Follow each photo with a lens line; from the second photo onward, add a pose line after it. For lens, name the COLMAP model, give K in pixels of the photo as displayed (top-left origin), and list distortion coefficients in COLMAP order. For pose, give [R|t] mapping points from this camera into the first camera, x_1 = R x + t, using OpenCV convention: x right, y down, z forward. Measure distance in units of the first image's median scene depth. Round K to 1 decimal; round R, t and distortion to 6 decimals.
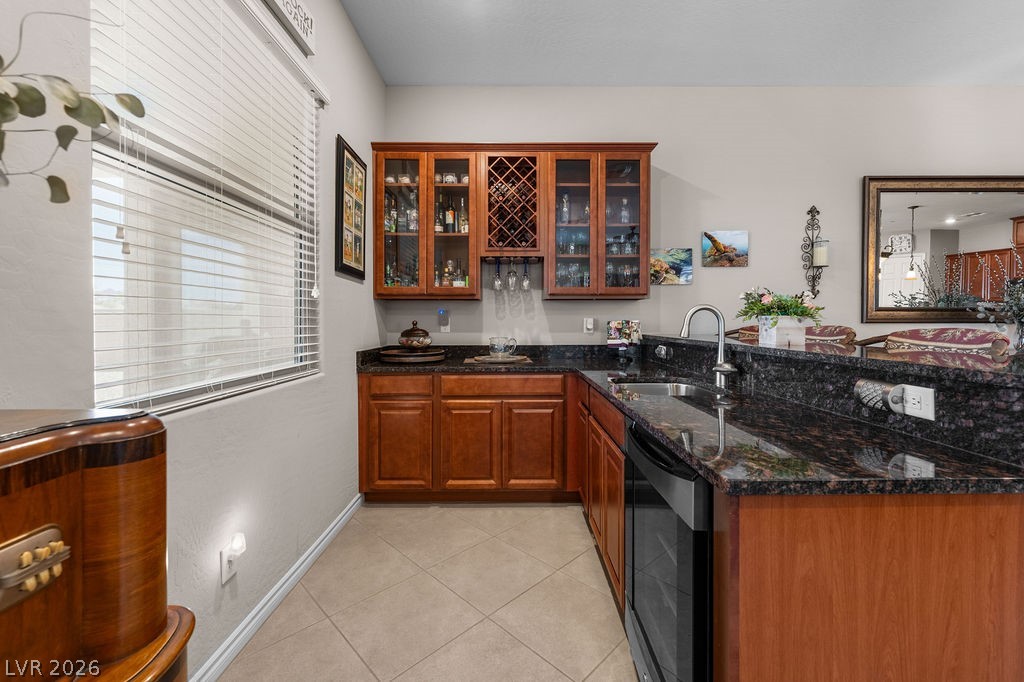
lens RADIAL K [[420.0, 0, 515.1], [0, 420.0, 320.1], [0, 0, 1]] dist [-0.003281, -0.000402]
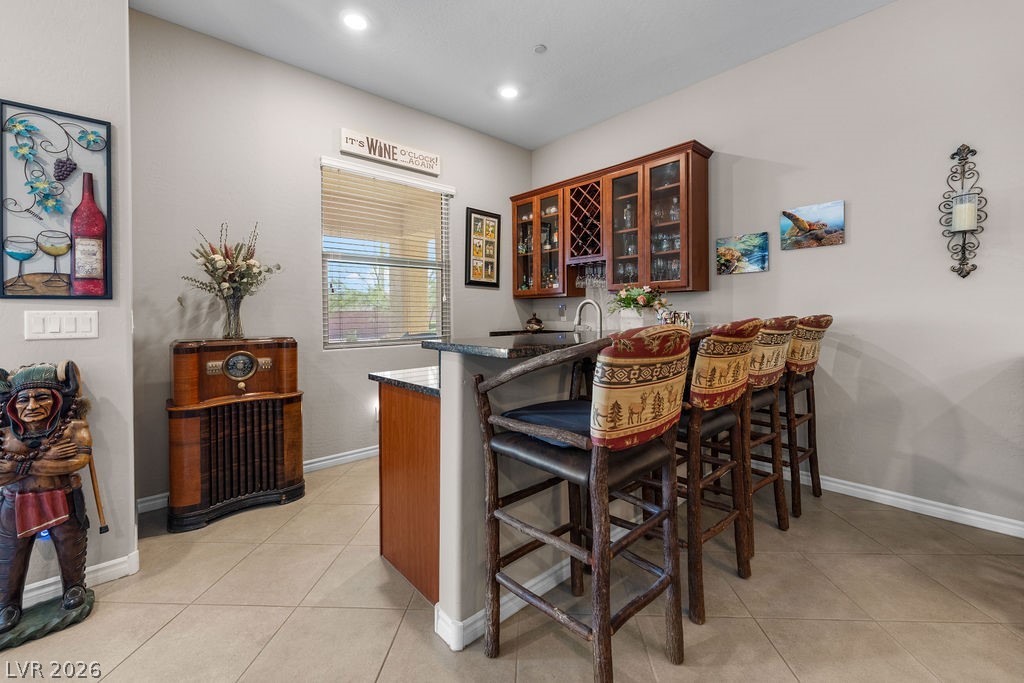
lens RADIAL K [[420.0, 0, 512.0], [0, 420.0, 313.6], [0, 0, 1]] dist [-0.003281, -0.000402]
pose [[0.667863, -0.004519, -0.744270, 0.776939], [0.007705, 0.999970, 0.000843, 0.002374], [0.744244, -0.006297, 0.667878, -0.026393]]
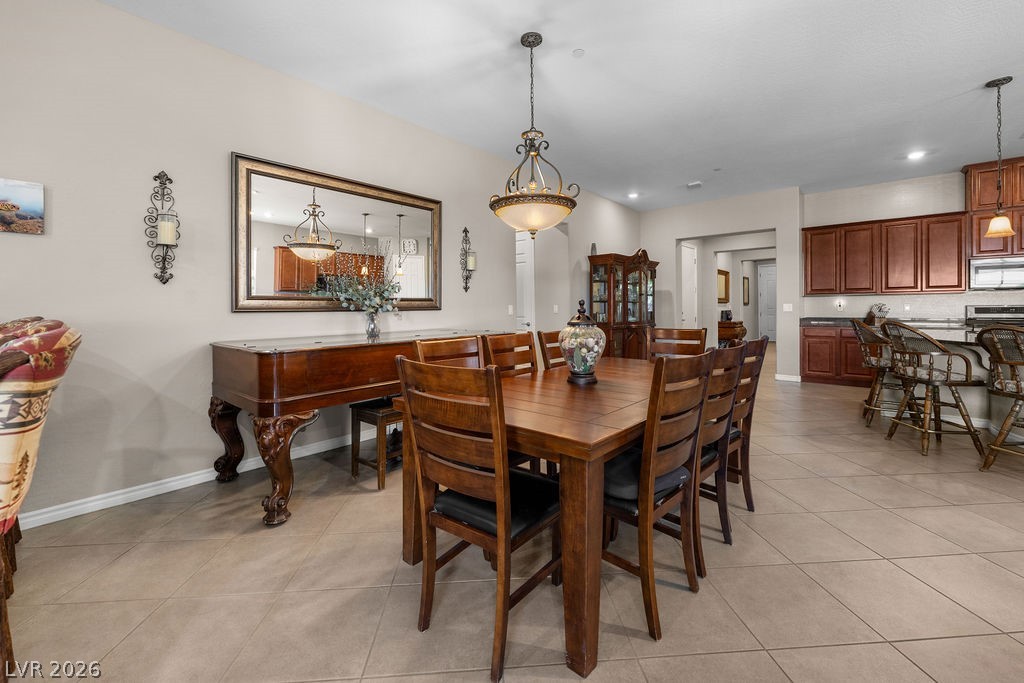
lens RADIAL K [[420.0, 0, 521.2], [0, 420.0, 311.0], [0, 0, 1]] dist [-0.003281, -0.000402]
pose [[0.638336, -0.008635, 0.769709, 0.561747], [0.007695, 0.999959, 0.004836, 0.003695], [-0.769719, 0.002836, 0.638376, -0.070851]]
